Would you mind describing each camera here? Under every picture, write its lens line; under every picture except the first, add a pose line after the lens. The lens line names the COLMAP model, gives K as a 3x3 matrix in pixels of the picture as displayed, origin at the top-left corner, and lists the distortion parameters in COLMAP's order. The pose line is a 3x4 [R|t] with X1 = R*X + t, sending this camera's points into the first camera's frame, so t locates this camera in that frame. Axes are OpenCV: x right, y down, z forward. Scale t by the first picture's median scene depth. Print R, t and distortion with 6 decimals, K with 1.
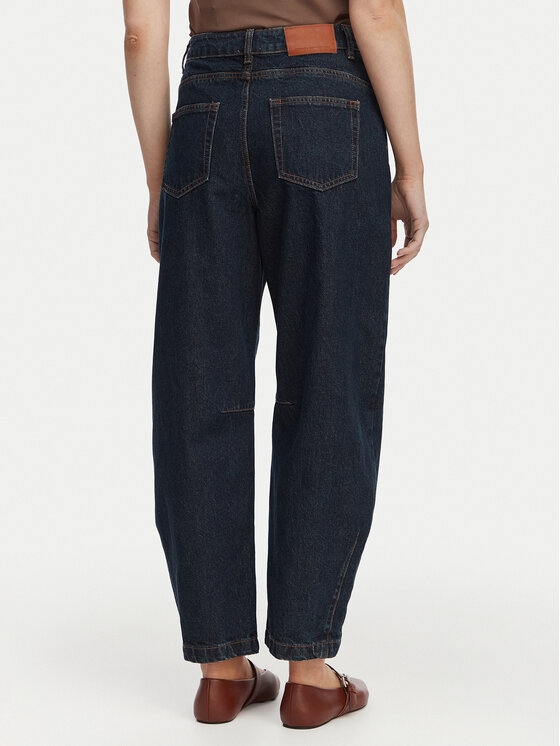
lens RADIAL K [[2162.1, 0, 280.0], [0, 2162.1, 373.0], [0, 0, 1]] dist [0.130155, 0.993671]
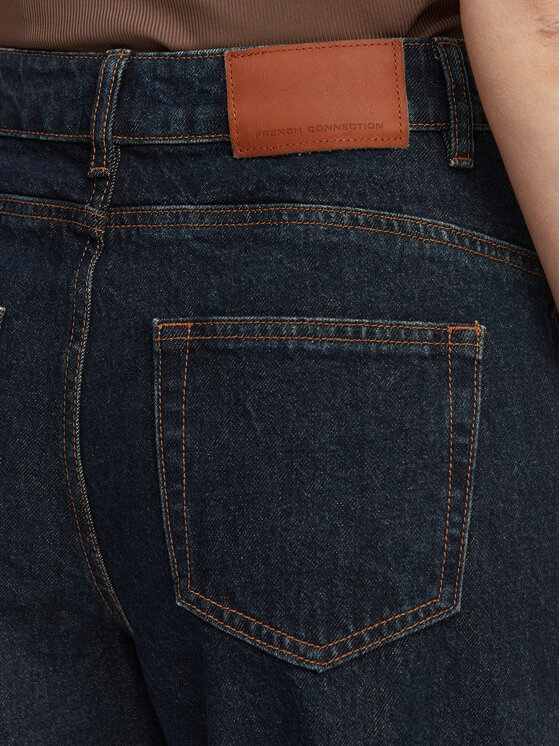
lens RADIAL K [[2162.1, 0, 280.0], [0, 2162.1, 373.0], [0, 0, 1]] dist [0.130155, 0.993671]
pose [[0.974959, 0.043817, -0.218025, 0.071970], [-0.010406, 0.988311, 0.152093, -0.161439], [0.222141, -0.146016, 0.964019, 0.729471]]
